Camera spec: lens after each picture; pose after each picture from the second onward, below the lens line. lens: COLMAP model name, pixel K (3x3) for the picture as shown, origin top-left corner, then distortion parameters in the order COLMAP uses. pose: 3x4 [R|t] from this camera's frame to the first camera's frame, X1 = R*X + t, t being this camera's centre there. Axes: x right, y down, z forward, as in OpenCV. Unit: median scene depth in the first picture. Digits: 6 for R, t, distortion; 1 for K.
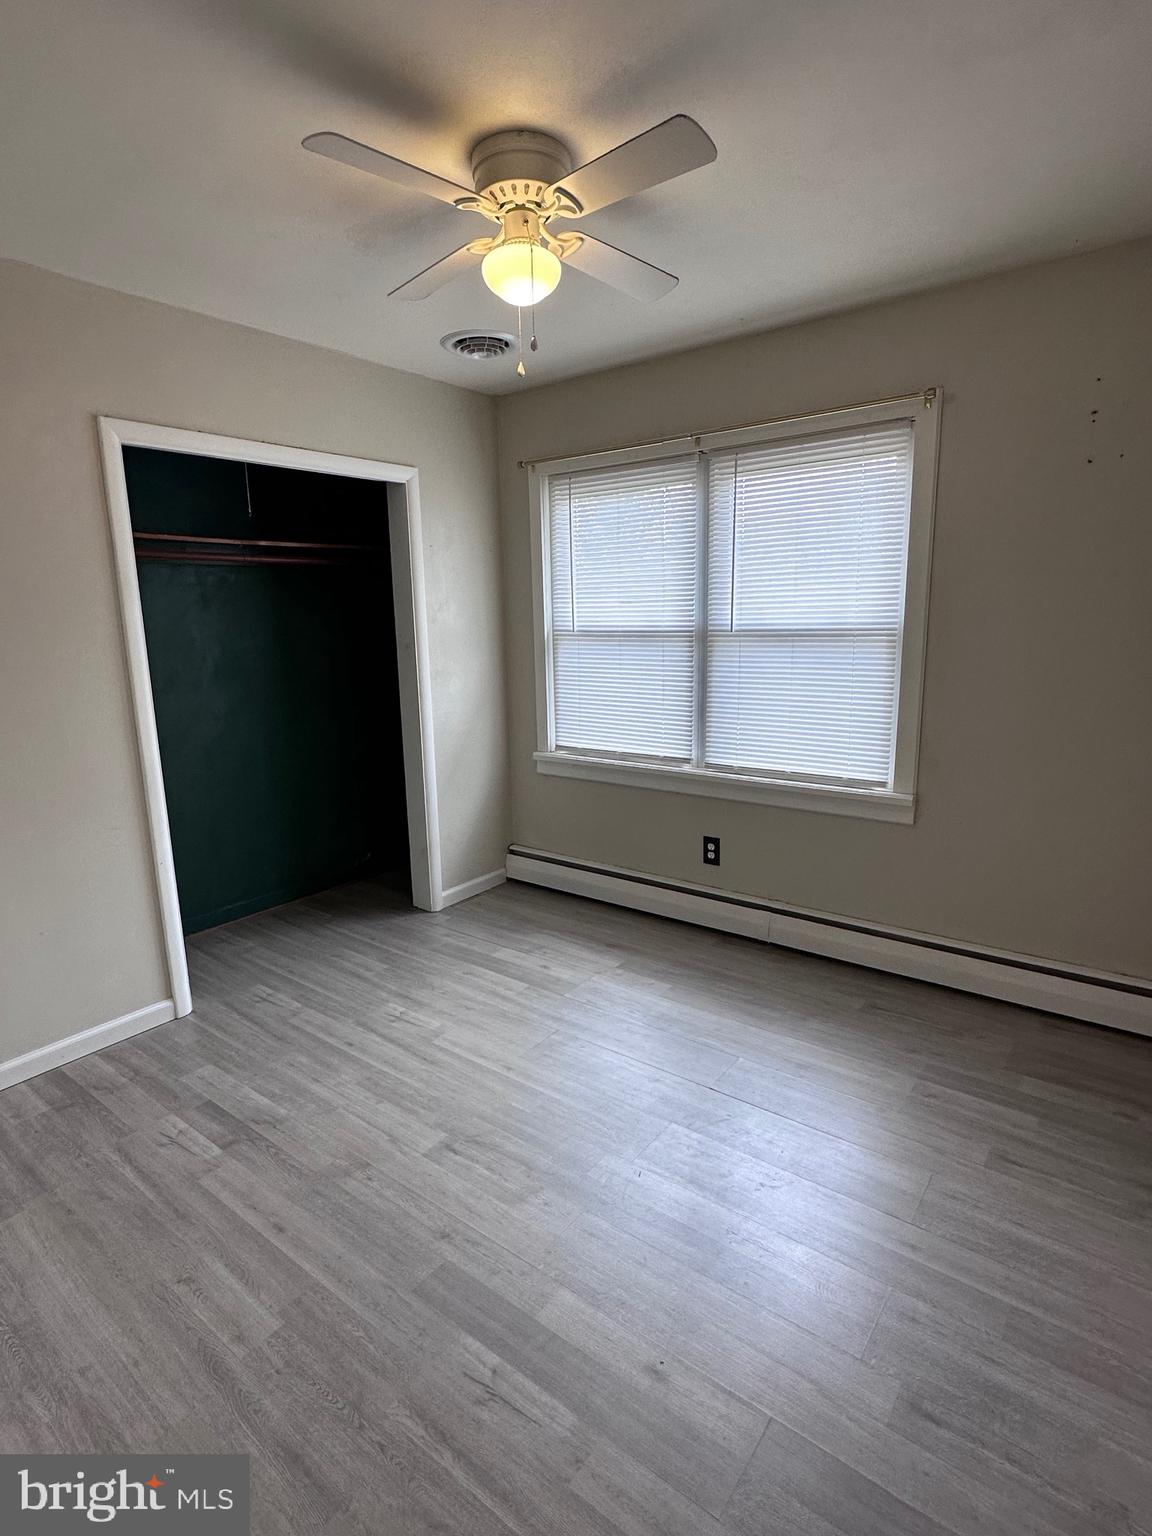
lens RADIAL K [[790.1, 0, 575.3], [0, 790.1, 757.6], [0, 0, 1]] dist [-0.005560, 0.001179]
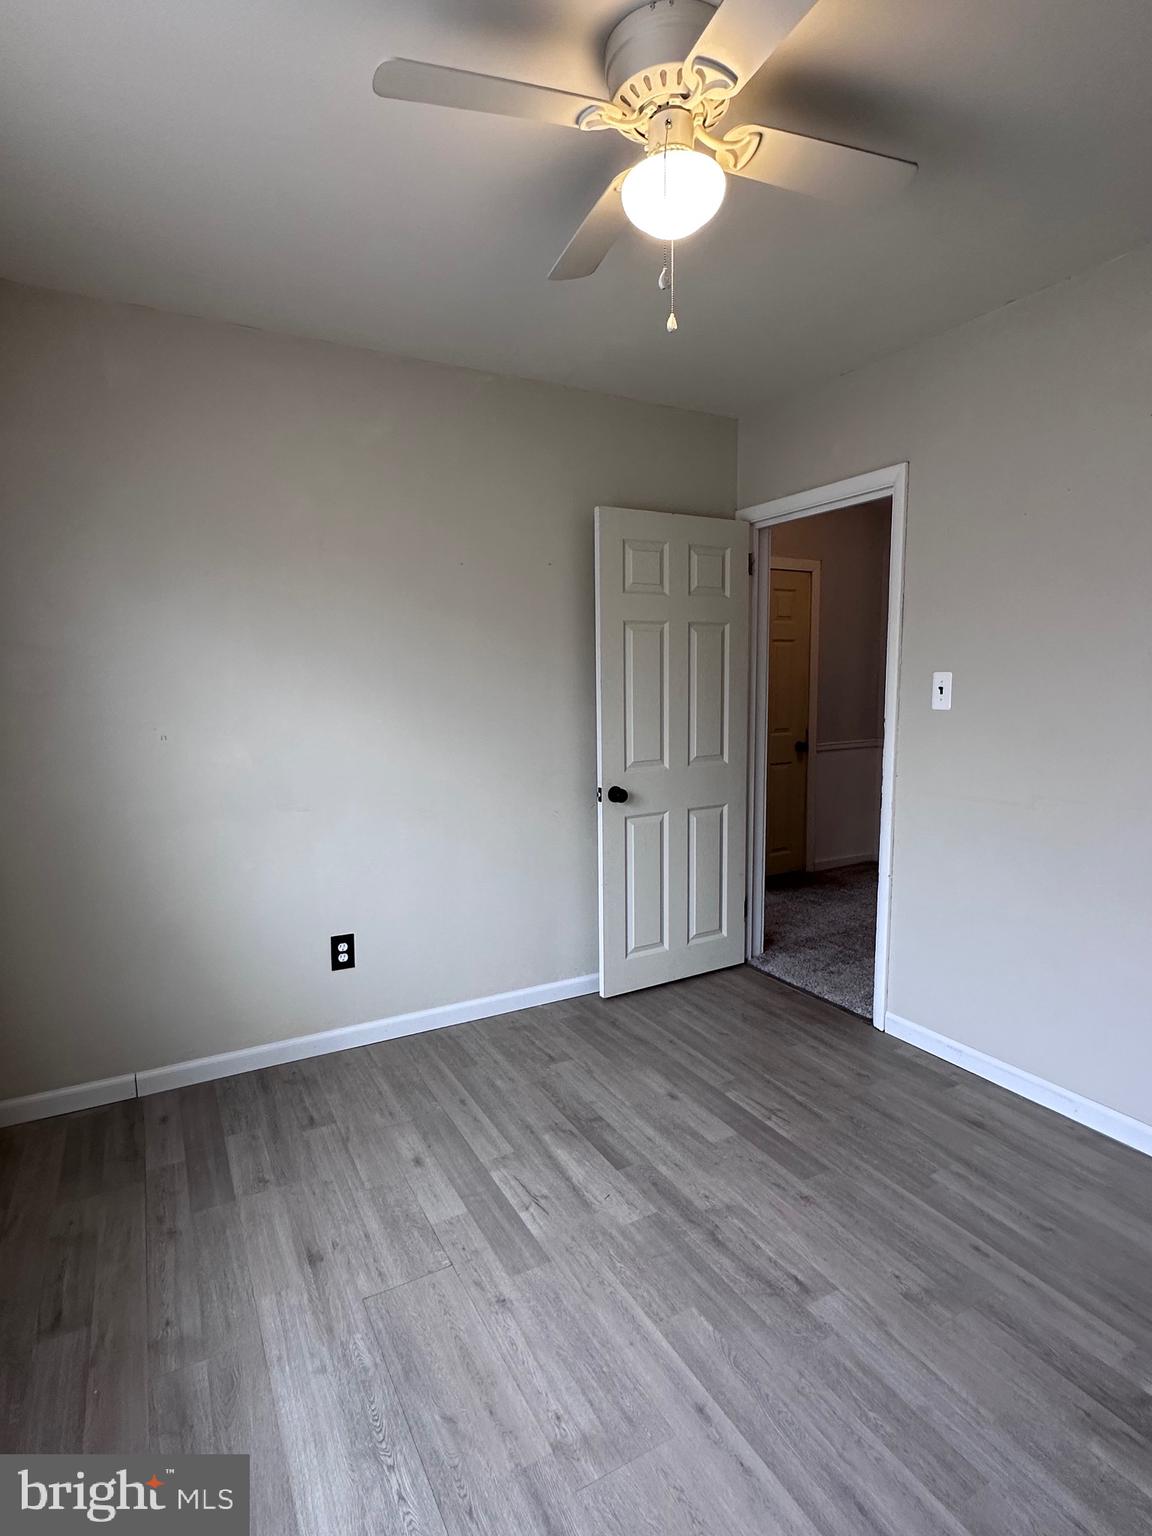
lens RADIAL K [[790.1, 0, 572.7], [0, 790.1, 766.1], [0, 0, 1]] dist [-0.005560, 0.001179]
pose [[-0.914639, -0.014836, 0.403999, -0.227320], [0.102168, 0.958405, 0.266500, -0.224100], [-0.391149, 0.285027, -0.875079, 1.431342]]
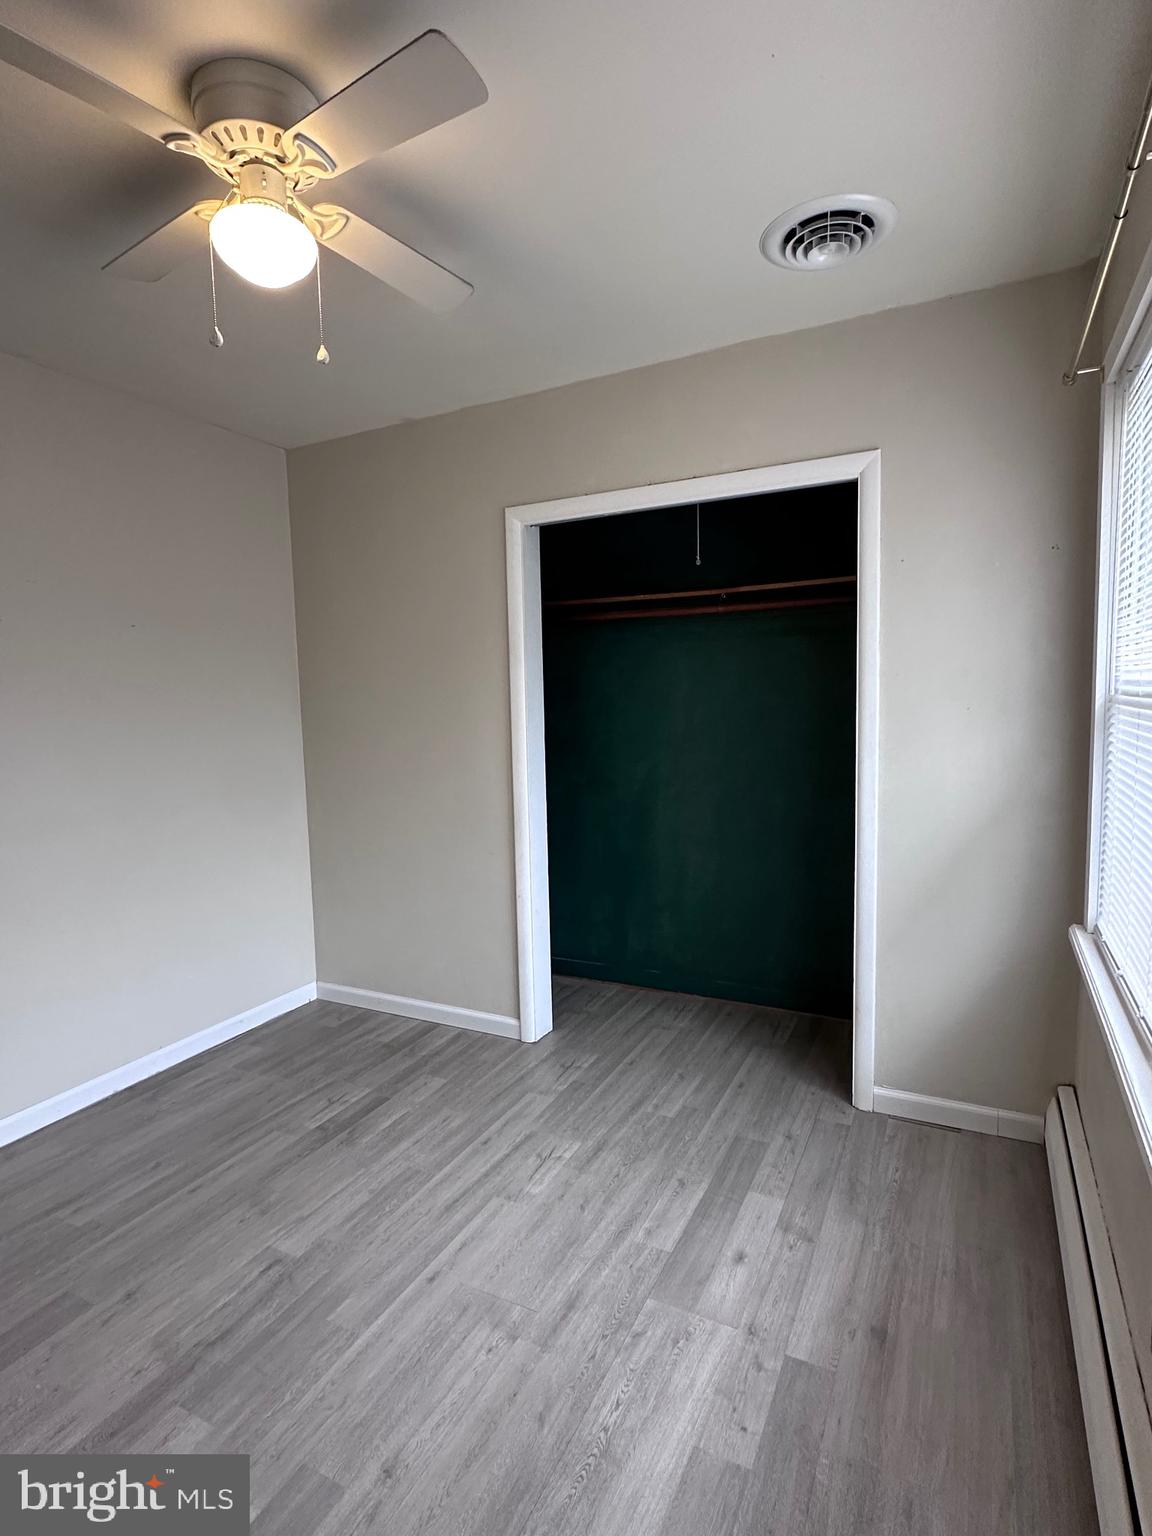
lens RADIAL K [[790.1, 0, 574.4], [0, 790.1, 763.0], [0, 0, 1]] dist [-0.005560, 0.001179]
pose [[0.184913, 0.098138, -0.977843, 0.624358], [-0.157814, 0.985054, 0.069018, -0.154918], [0.970001, 0.141555, 0.197636, 0.931989]]
